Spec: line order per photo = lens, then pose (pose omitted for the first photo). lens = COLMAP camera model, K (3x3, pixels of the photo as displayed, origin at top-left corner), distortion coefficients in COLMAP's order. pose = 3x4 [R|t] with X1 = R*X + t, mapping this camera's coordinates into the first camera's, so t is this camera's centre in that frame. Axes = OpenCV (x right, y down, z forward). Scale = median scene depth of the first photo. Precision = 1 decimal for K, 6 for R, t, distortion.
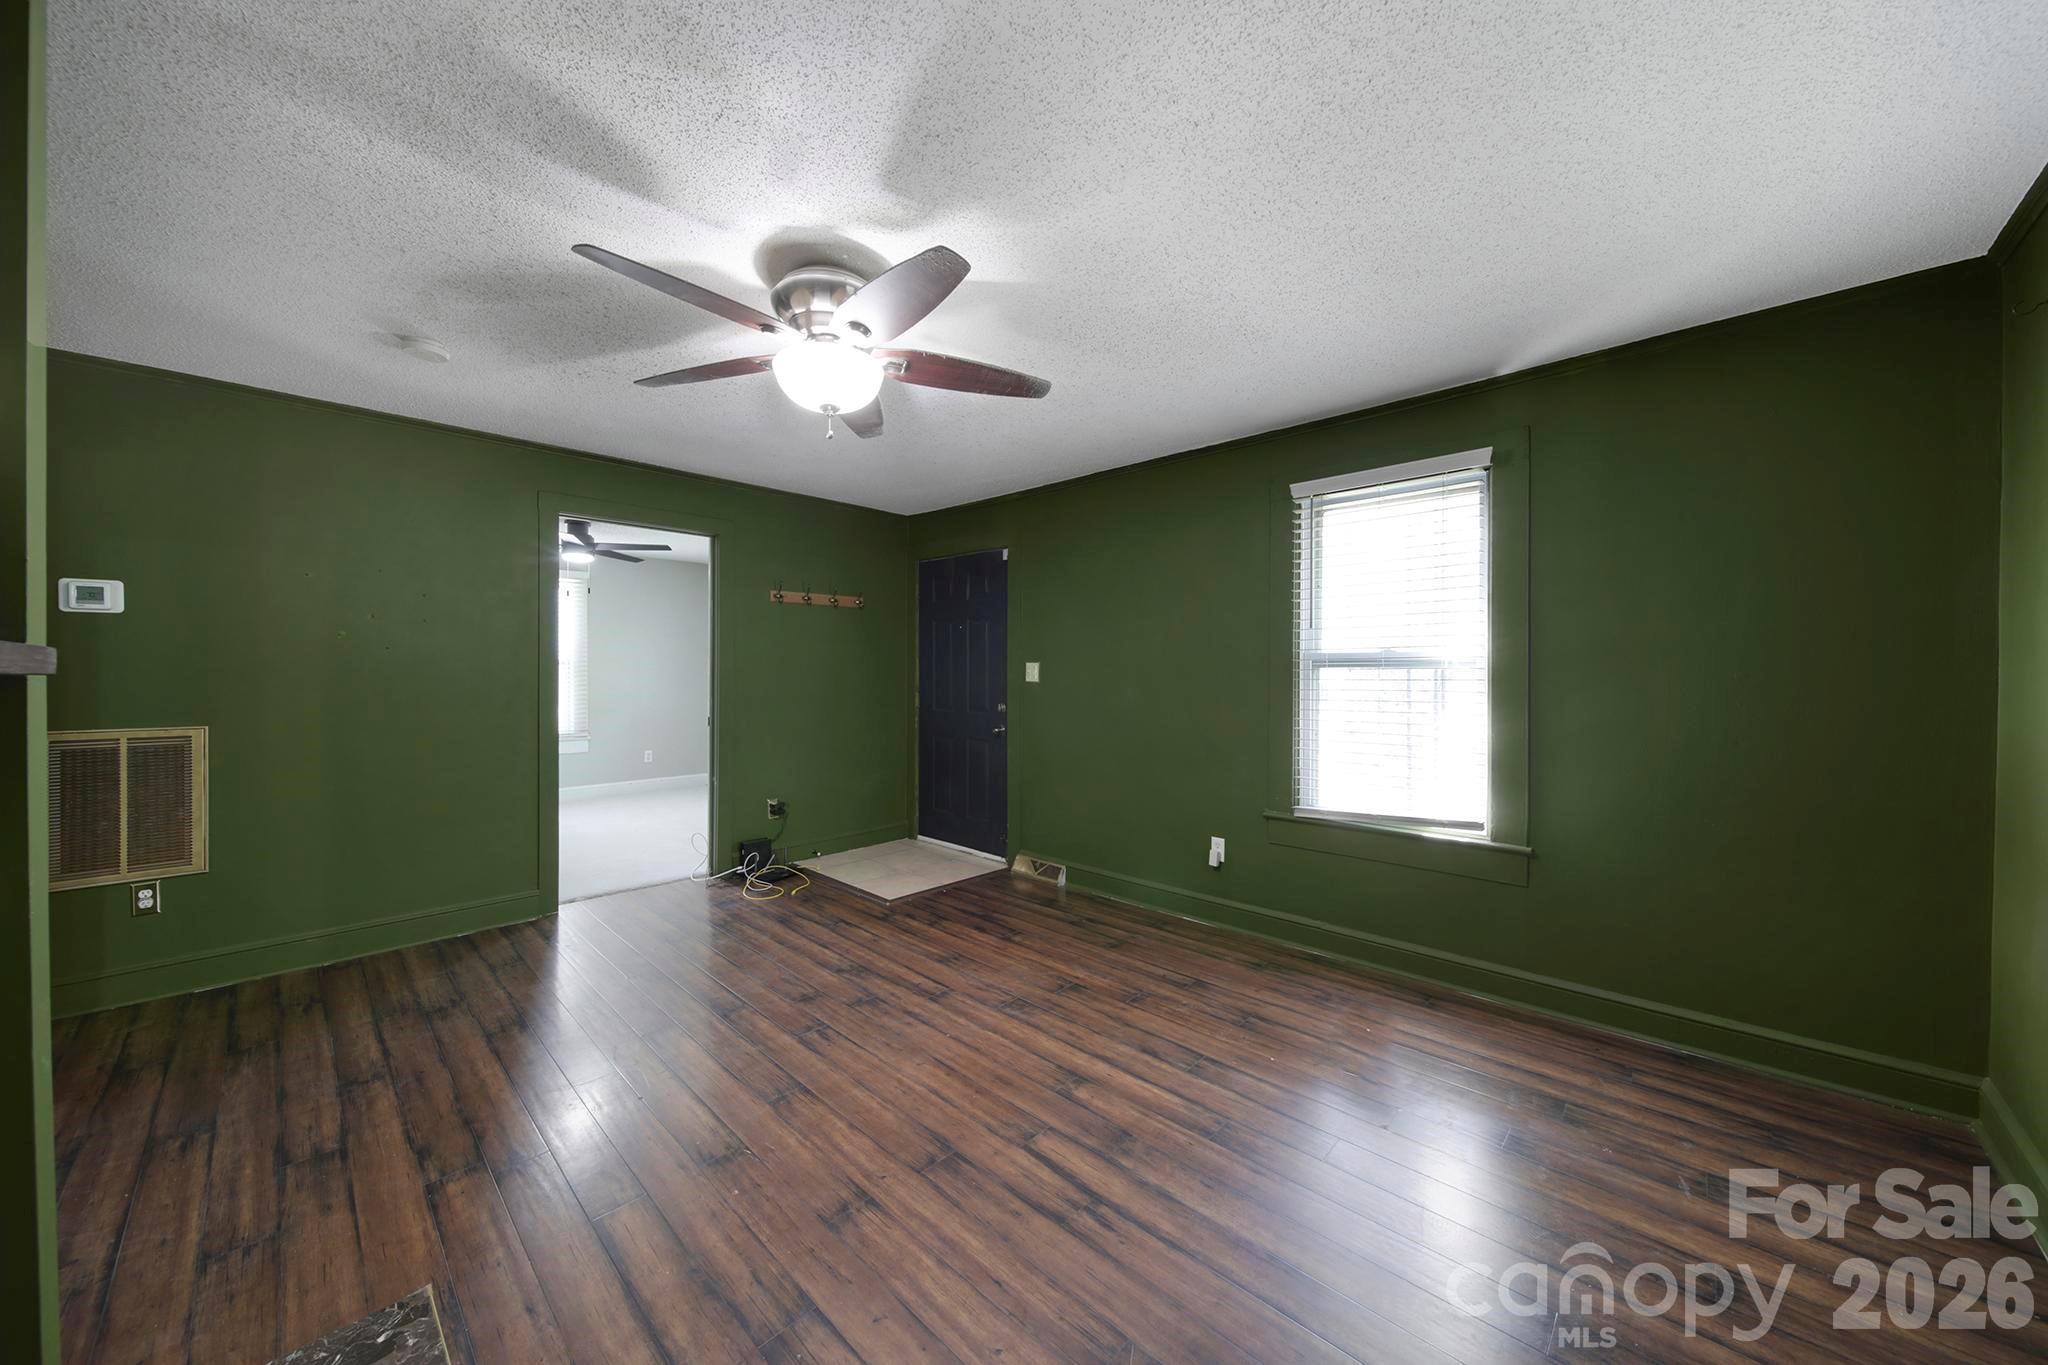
lens RADIAL K [[718.6, 0, 1025.4], [0, 718.6, 674.8], [0, 0, 1]] dist [0.000440, 0.000017]
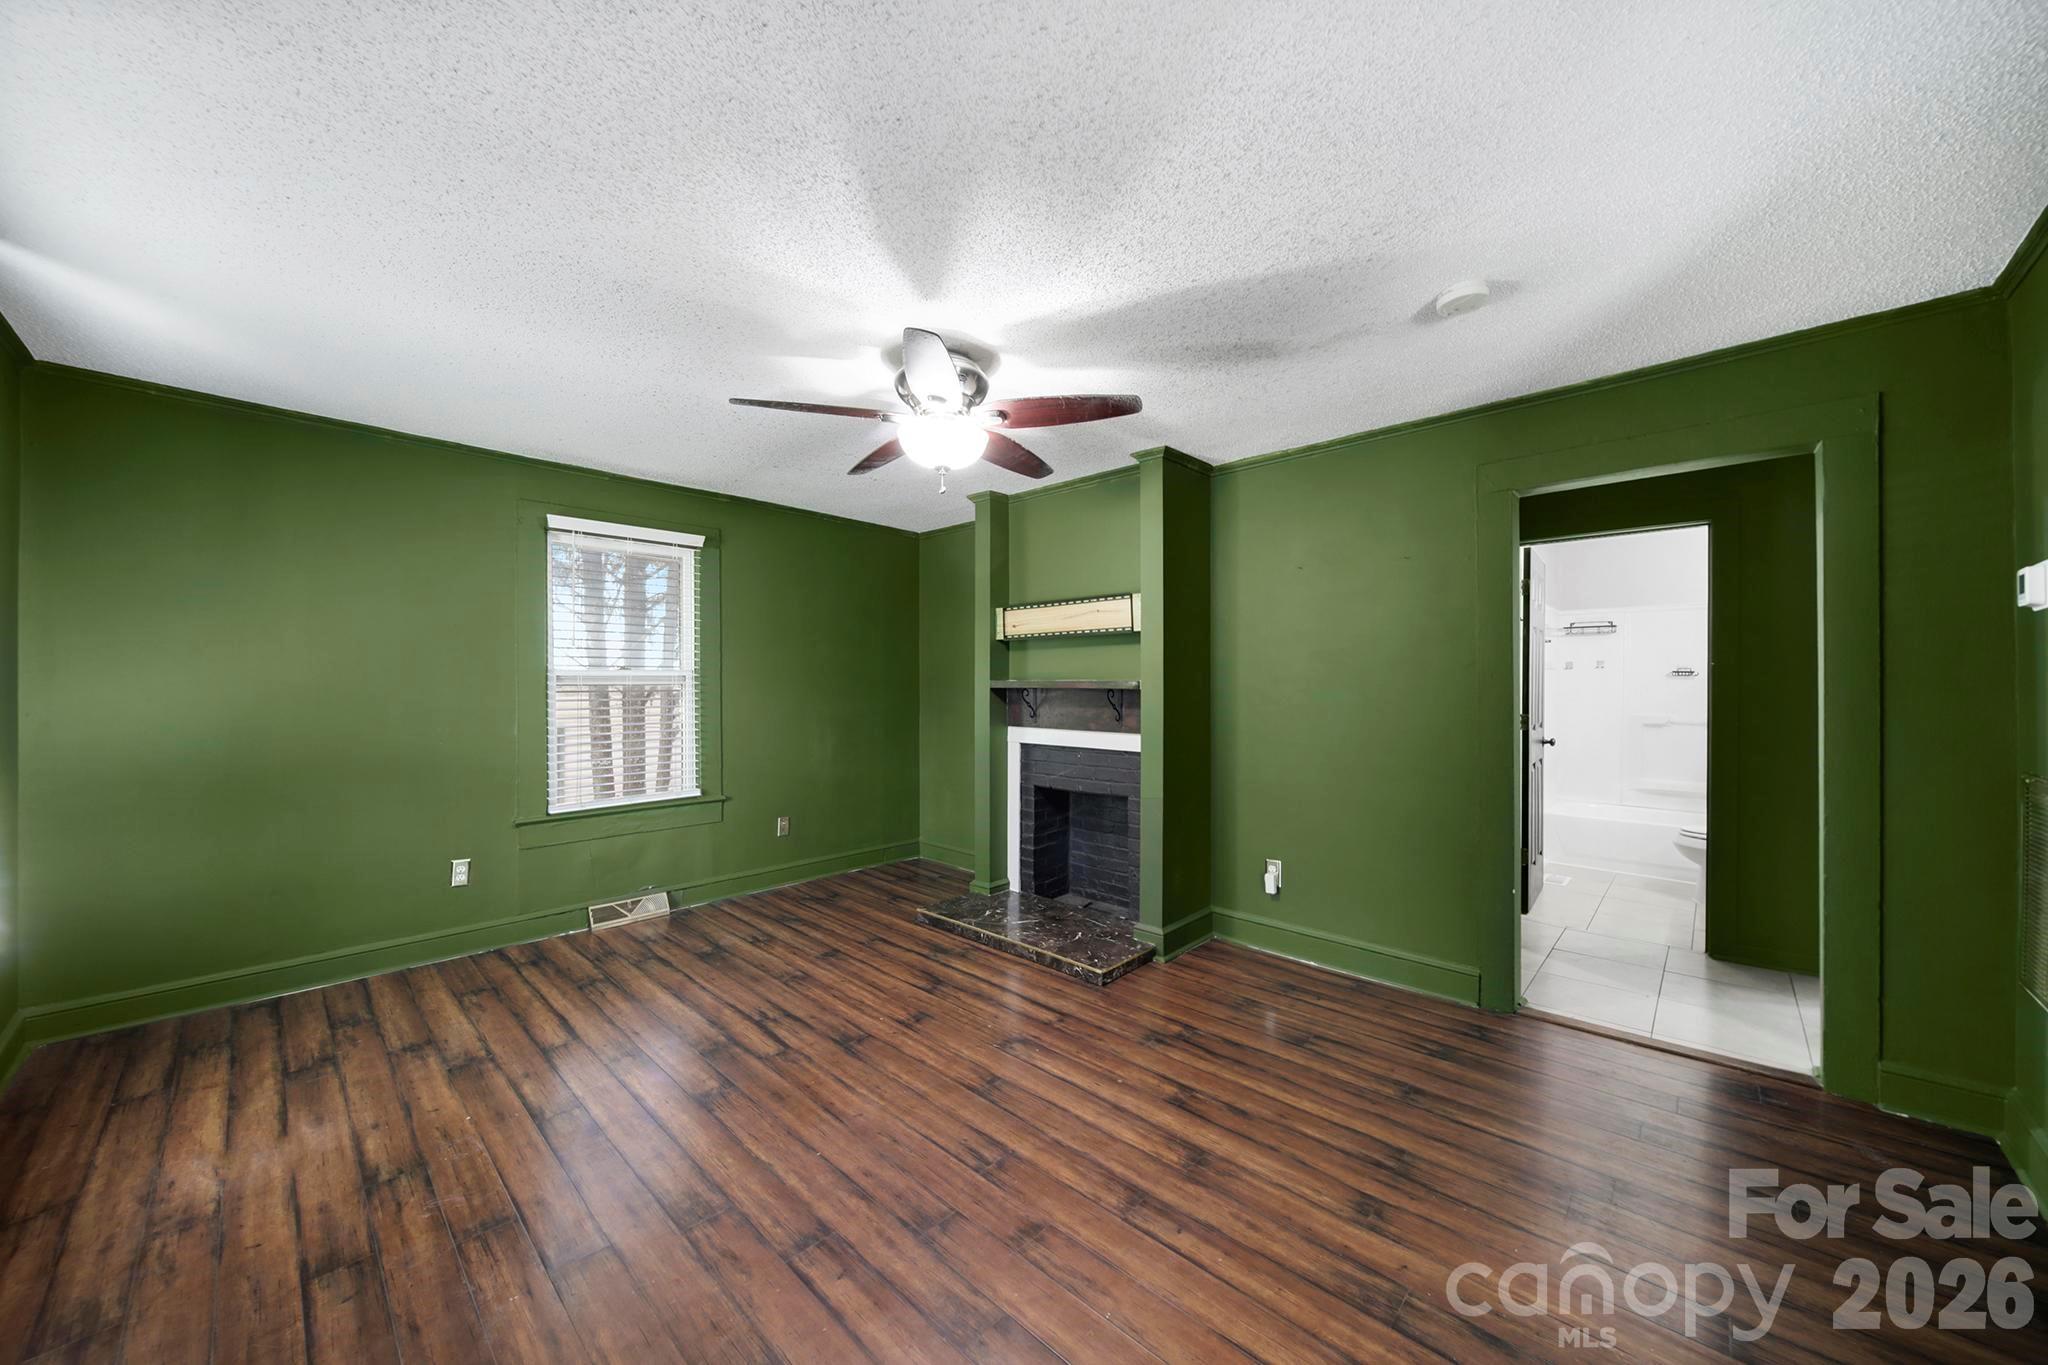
lens RADIAL K [[718.6, 0, 1025.4], [0, 718.6, 674.8], [0, 0, 1]] dist [0.000440, 0.000017]
pose [[-0.999922, -0.002215, -0.012303, -0.347302], [-0.002103, 0.999957, -0.009079, -0.015907], [0.012323, -0.009053, -0.999883, 1.930814]]
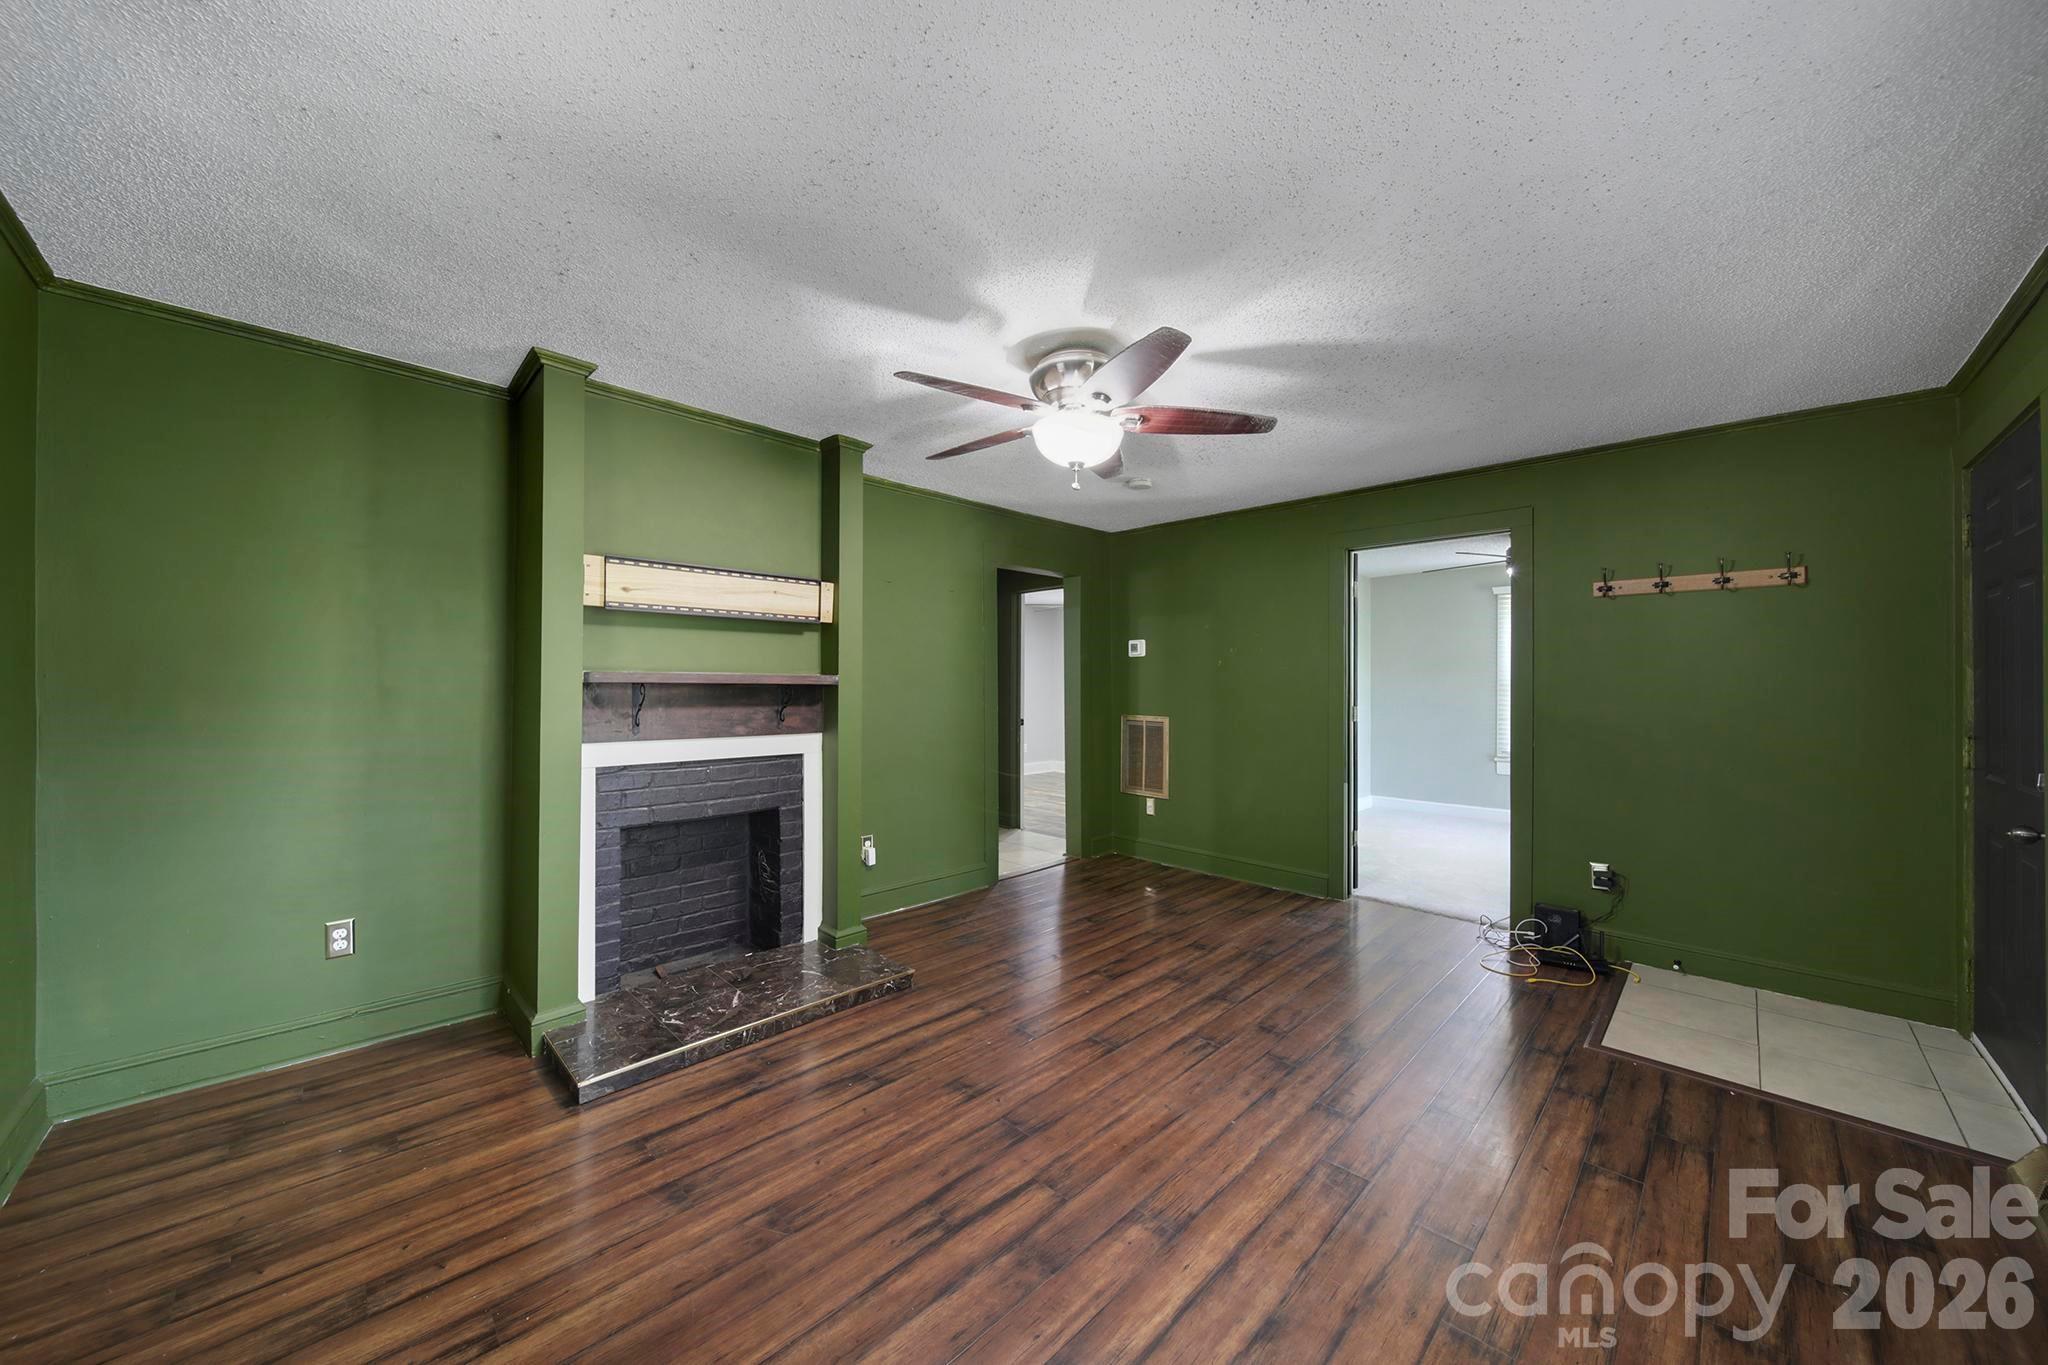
lens RADIAL K [[715.6, 0, 1013.7], [0, 715.6, 670.6], [0, 0, 1]] dist [0.000907, -0.000009]
pose [[-0.028774, -0.019454, -0.999397, 0.802908], [-0.013843, 0.999722, -0.019062, -0.006034], [0.999490, 0.013286, -0.029035, 0.819793]]
